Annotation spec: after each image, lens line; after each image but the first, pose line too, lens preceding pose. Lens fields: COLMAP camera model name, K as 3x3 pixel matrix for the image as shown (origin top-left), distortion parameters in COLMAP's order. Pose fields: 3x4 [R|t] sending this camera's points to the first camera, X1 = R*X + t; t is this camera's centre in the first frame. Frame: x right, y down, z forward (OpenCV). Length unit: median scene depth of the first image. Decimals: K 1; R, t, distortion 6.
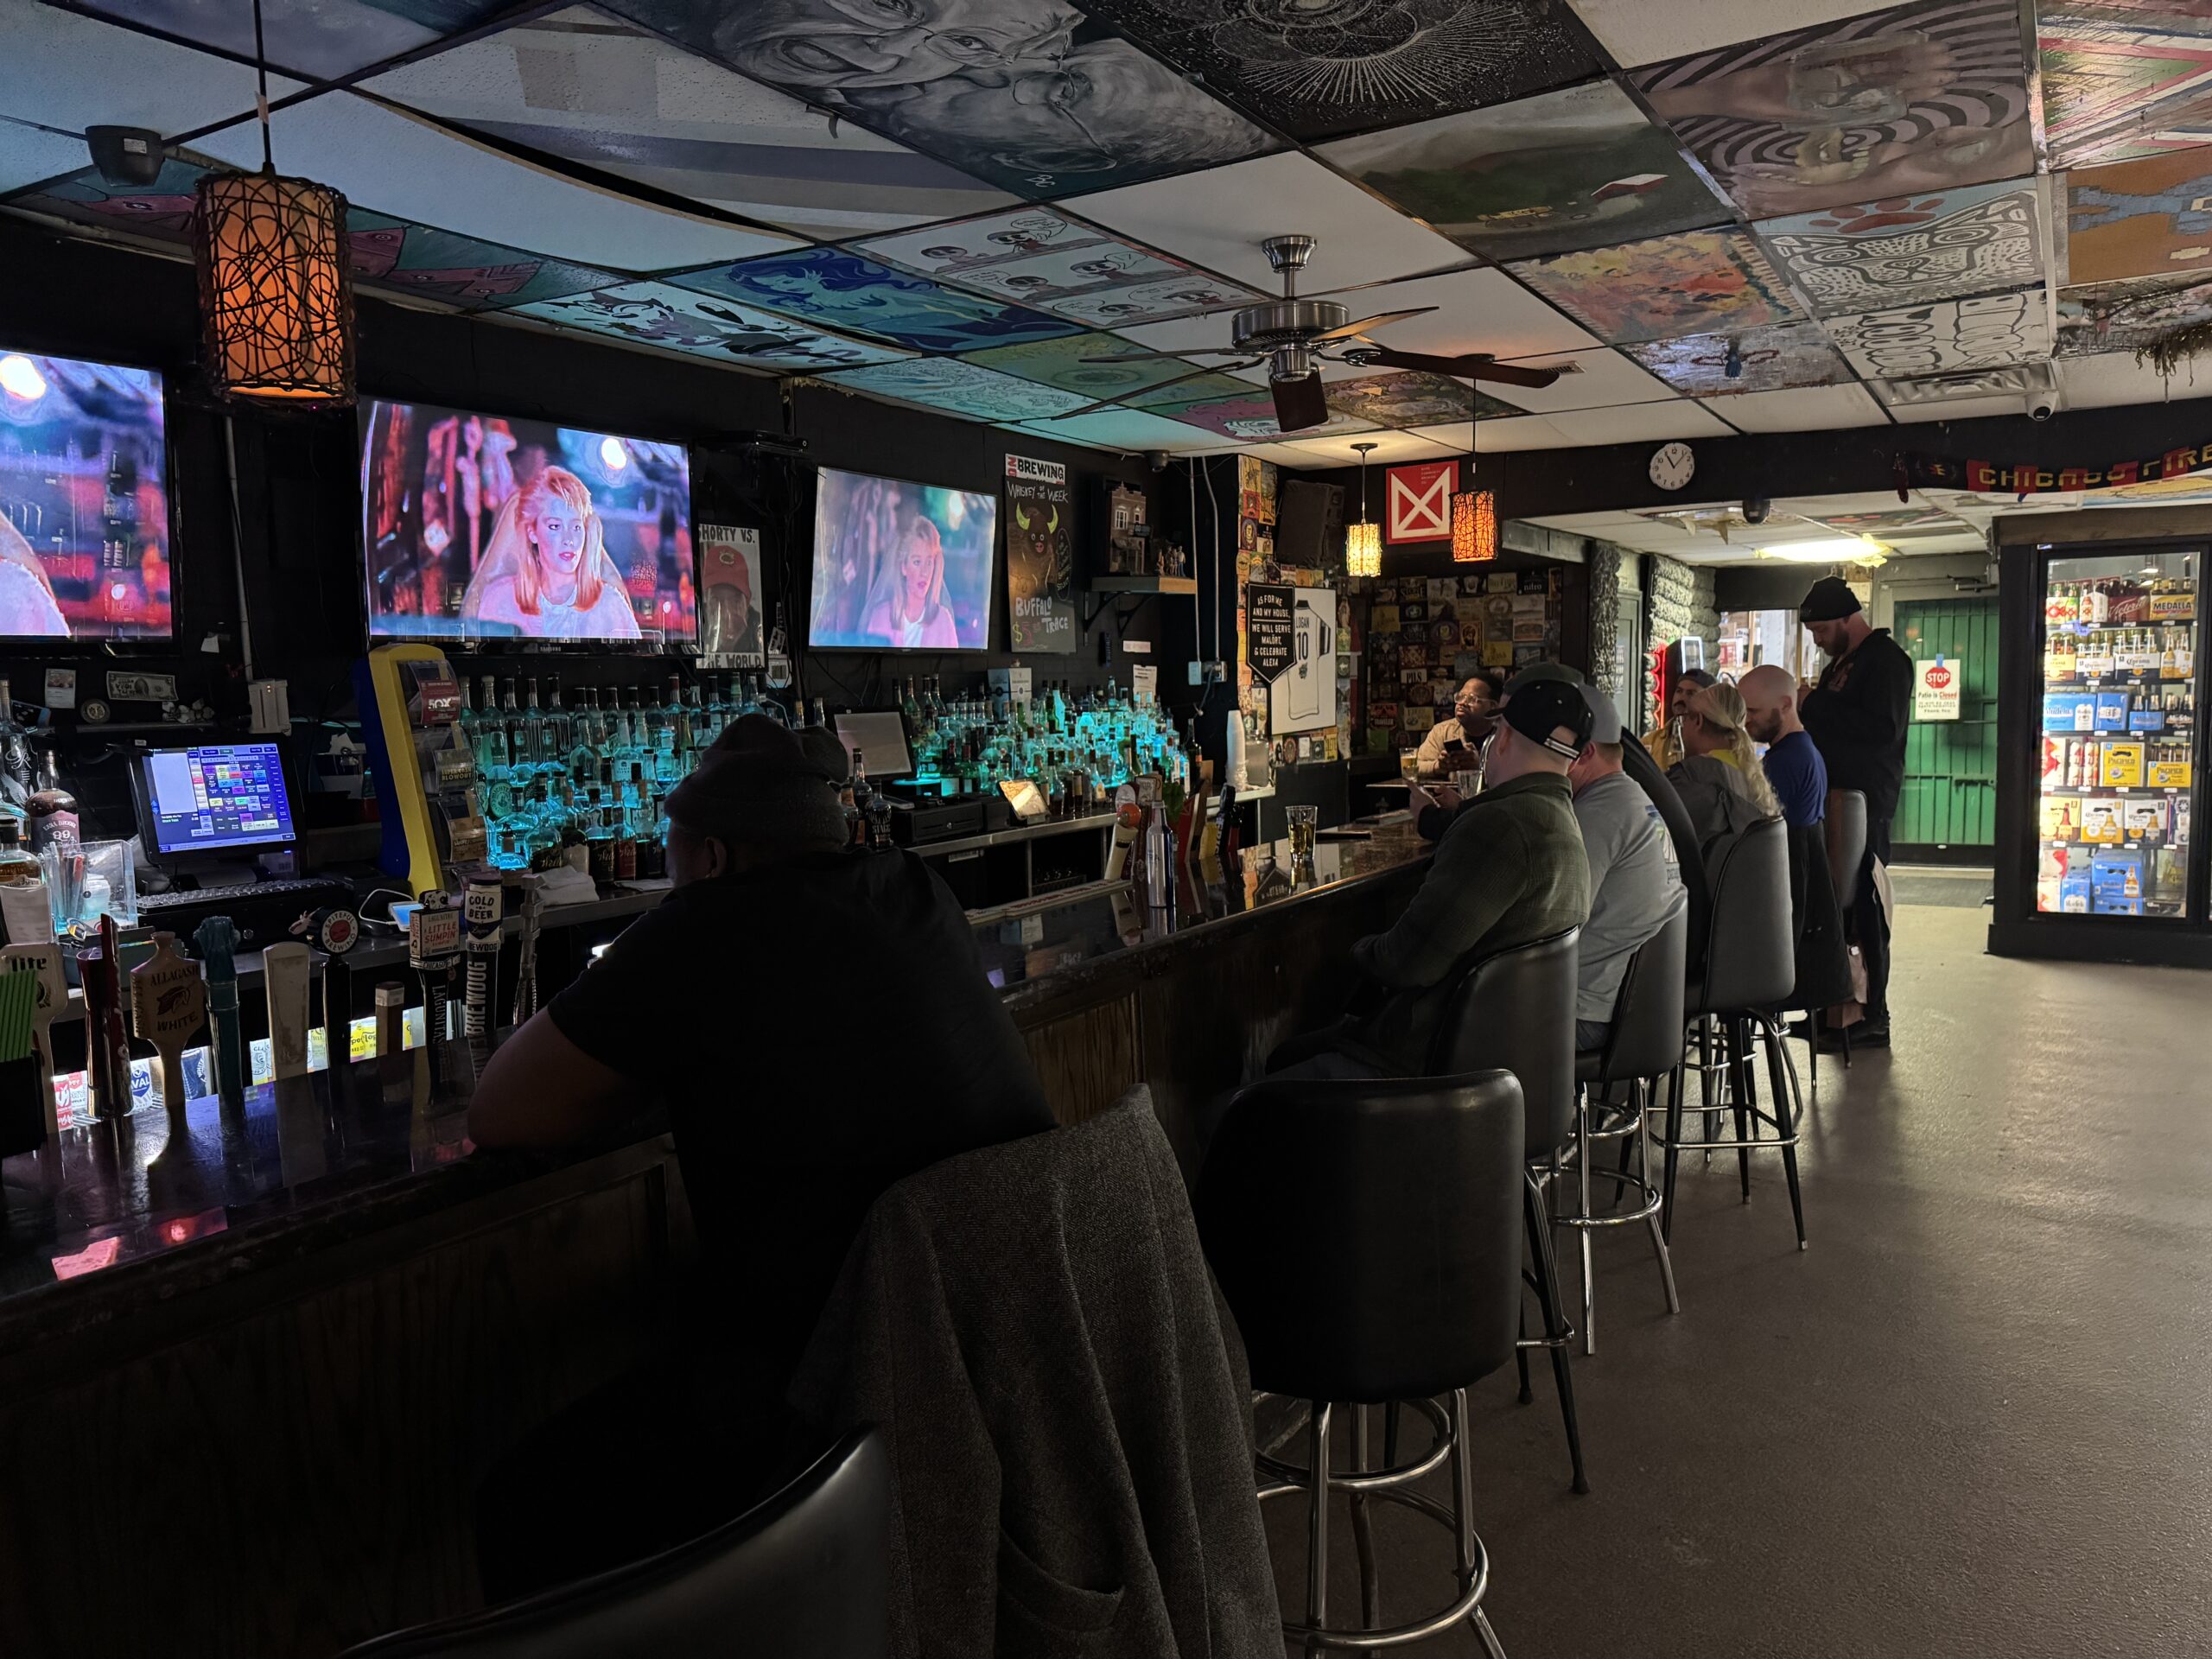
lens RADIAL K [[1552.9, 0, 1087.0], [0, 1552.9, 841.5], [0, 0, 1]] dist [0.140317, -0.178075]
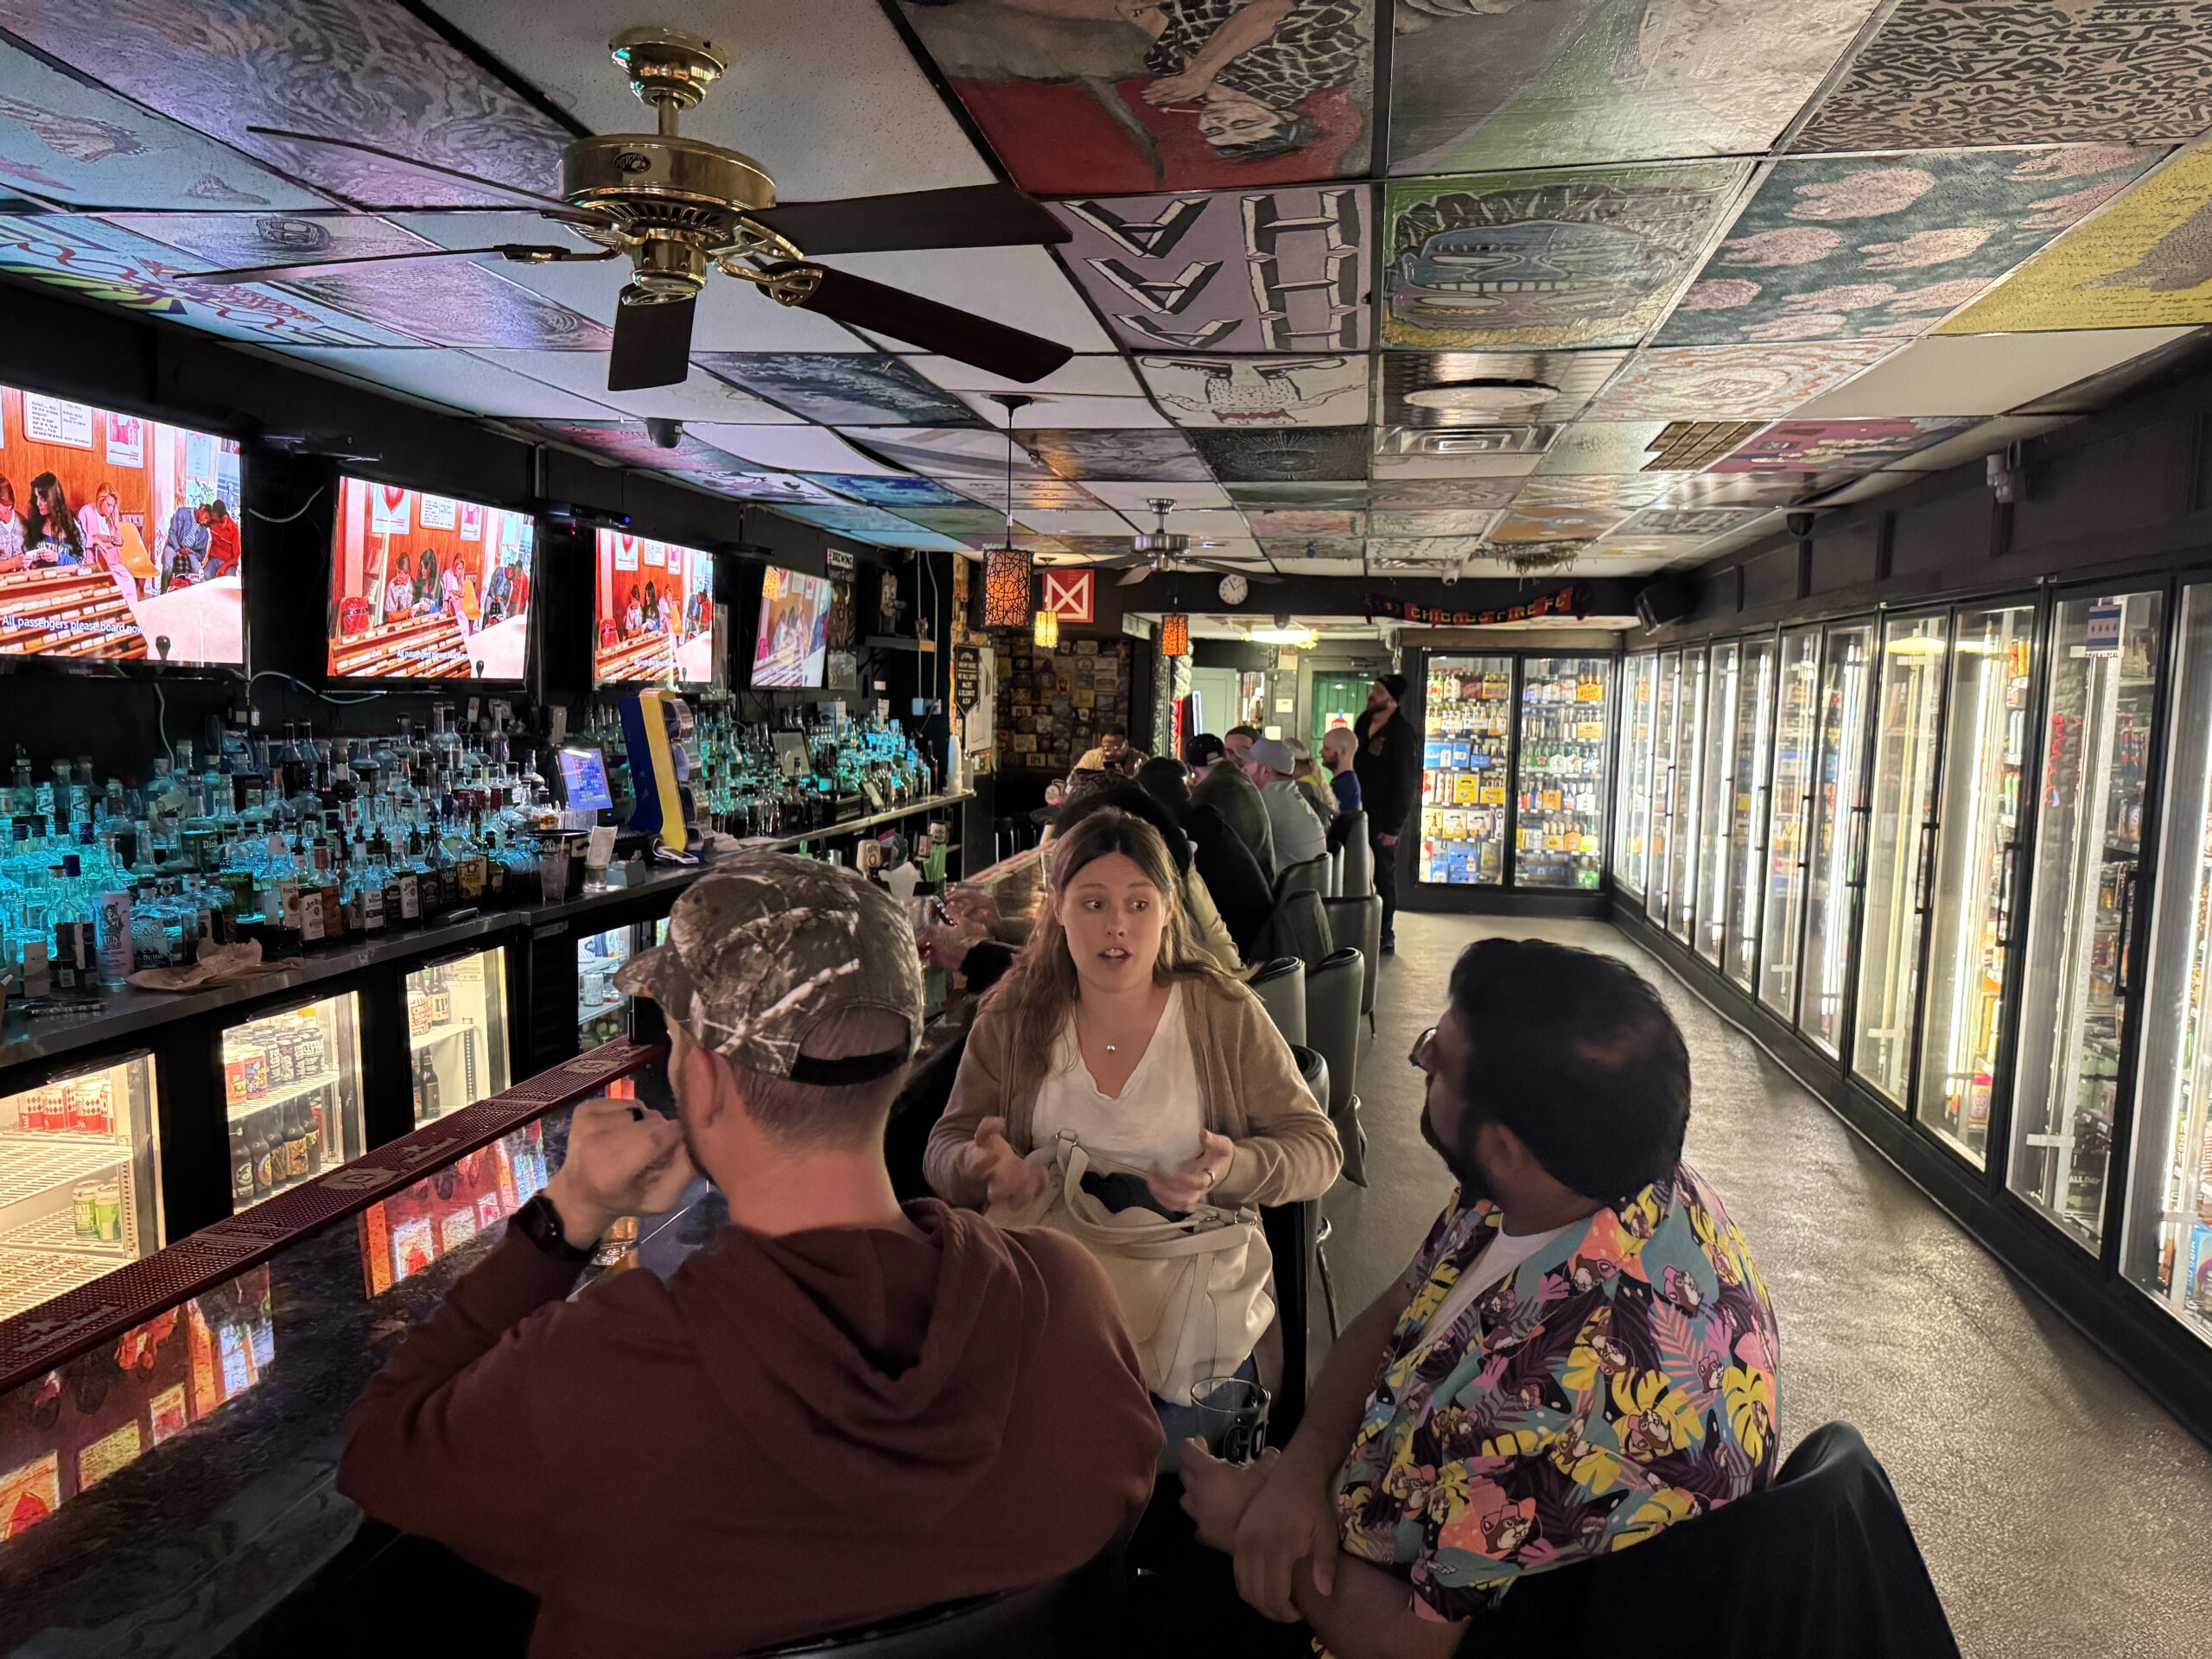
lens RADIAL K [[1552.9, 0, 1087.0], [0, 1552.9, 841.5], [0, 0, 1]] dist [0.140317, -0.178075]
pose [[0.927982, 0.008211, 0.372535, -0.291536], [-0.005497, 0.999950, -0.008347, 0.020192], [-0.372585, 0.005698, 0.927980, -0.314226]]
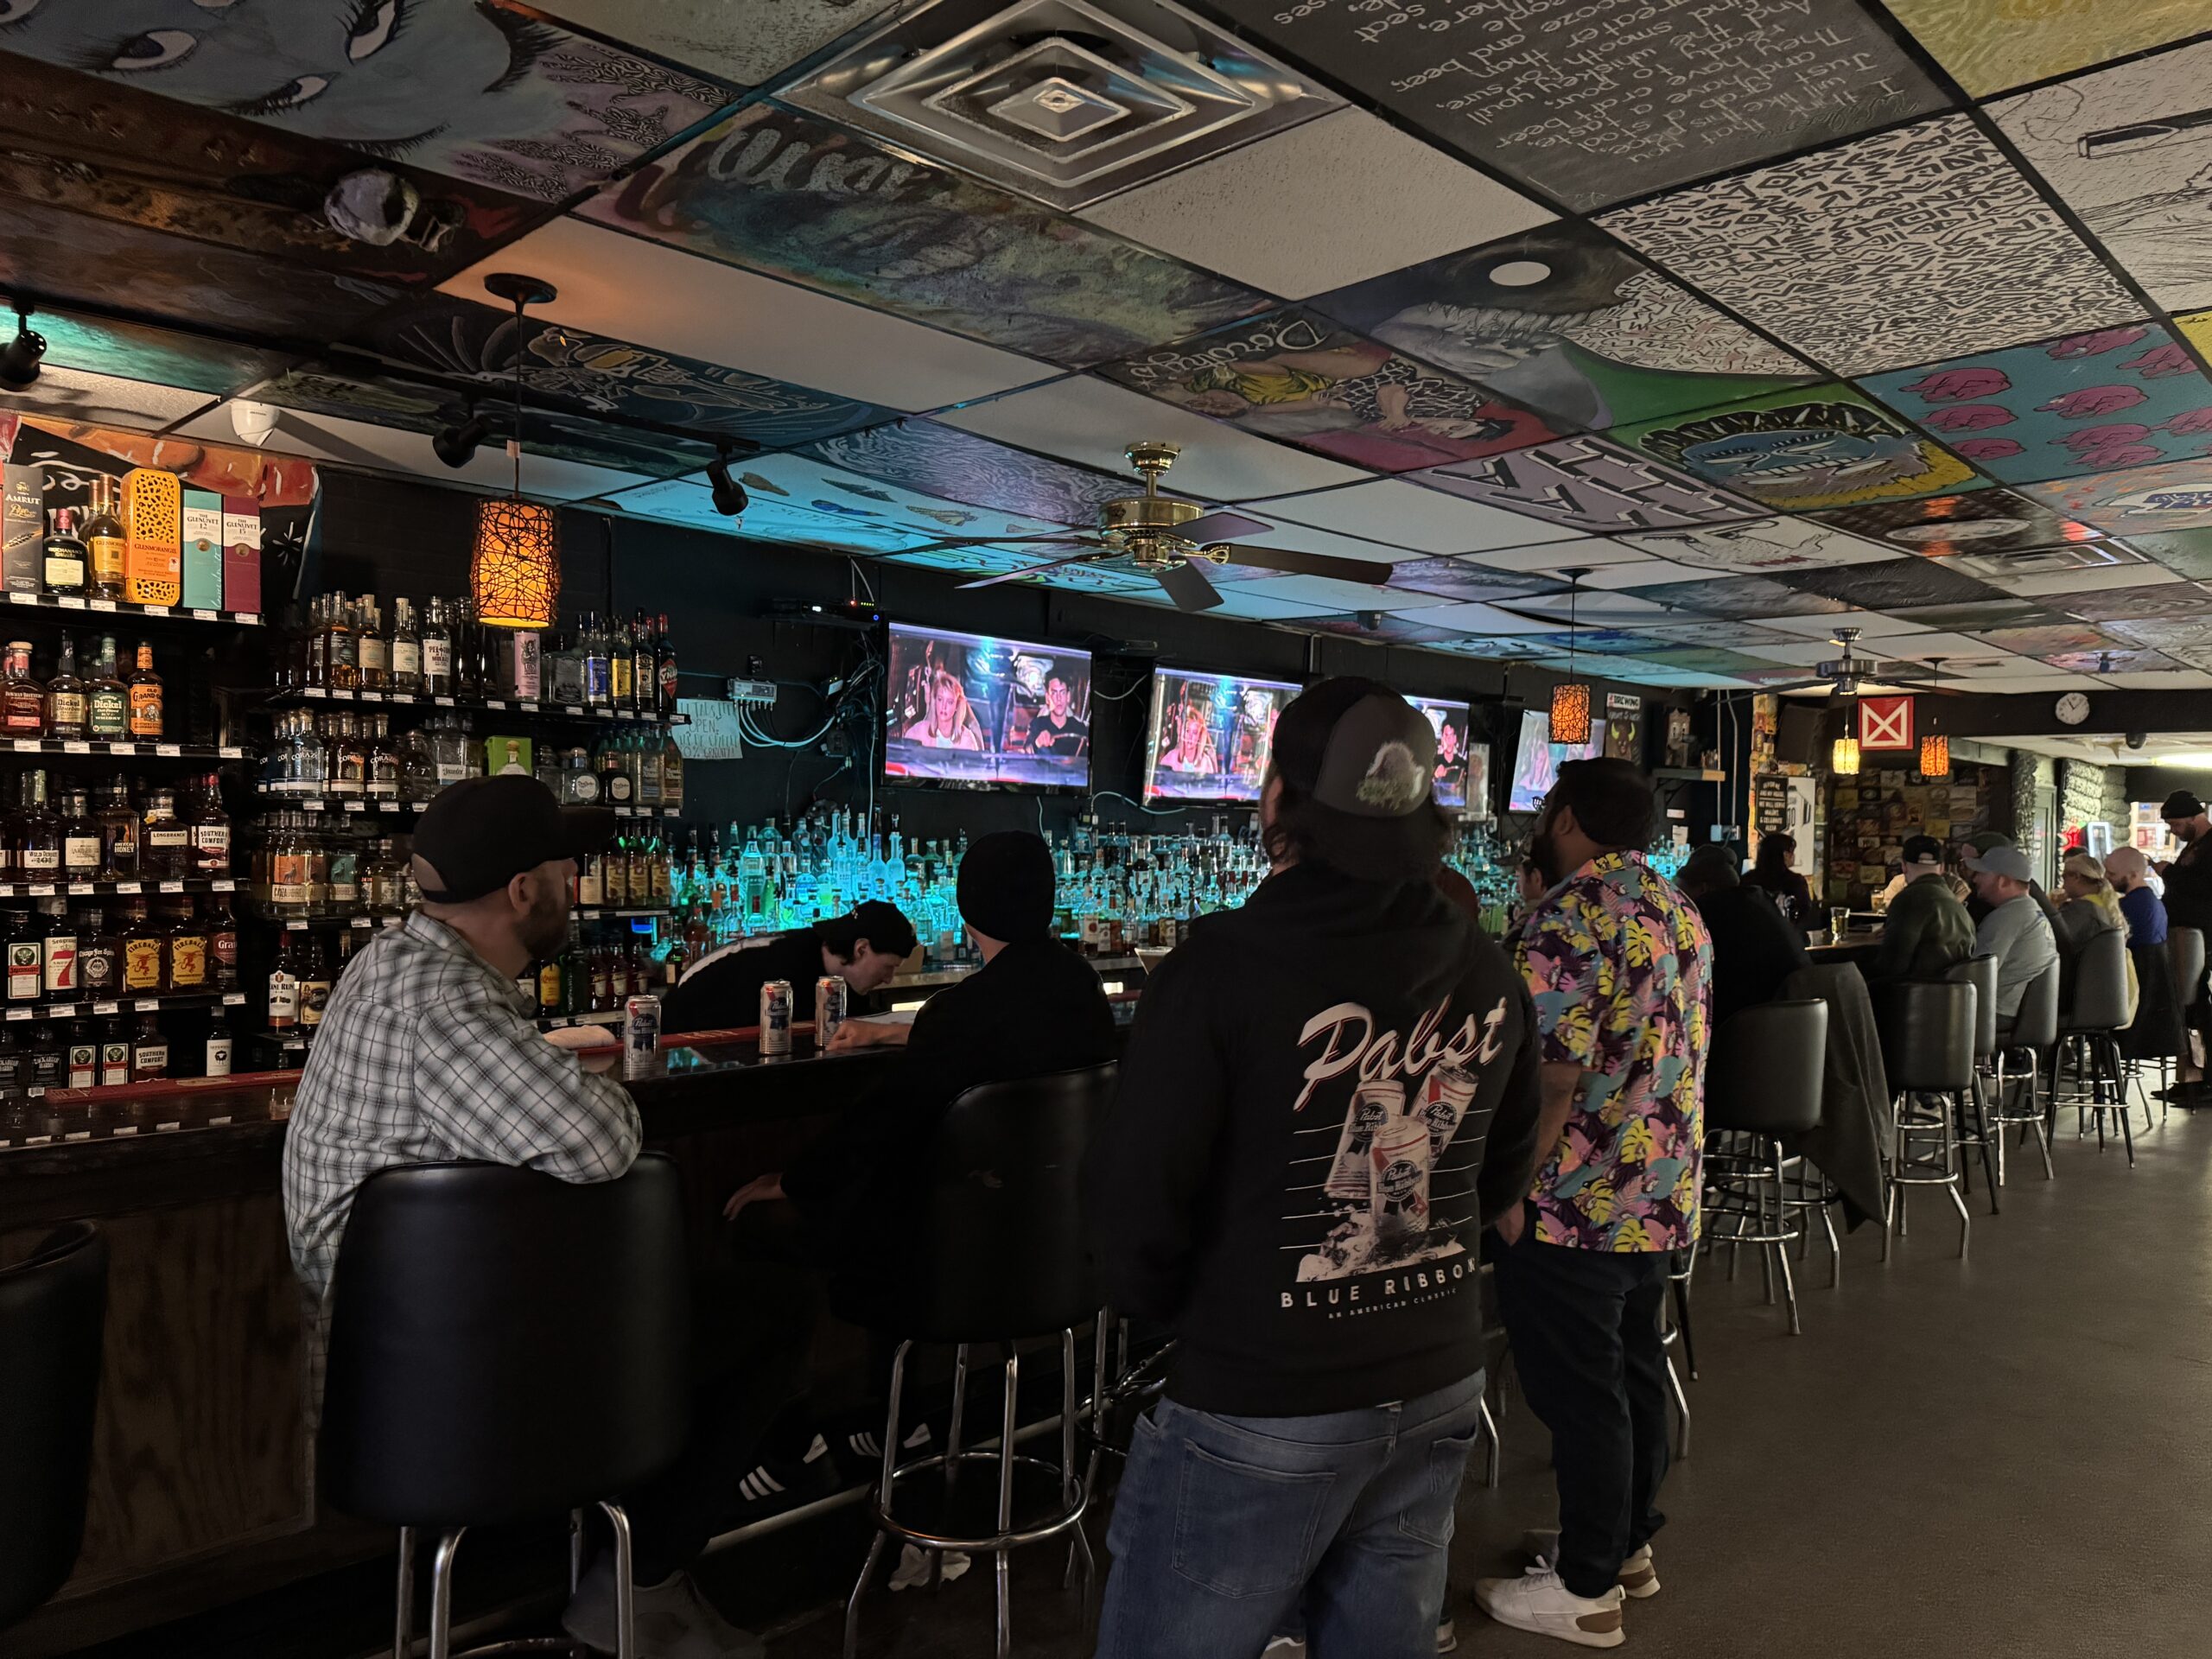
lens RADIAL K [[1549.0, 0, 1104.0], [0, 1549.0, 833.9], [0, 0, 1]] dist [0.024674, -0.038430]
pose [[0.973963, 0.040227, -0.223109, -0.159983], [-0.062123, 0.993819, -0.092005, 0.060296], [0.218028, 0.103469, 0.970442, -0.522253]]
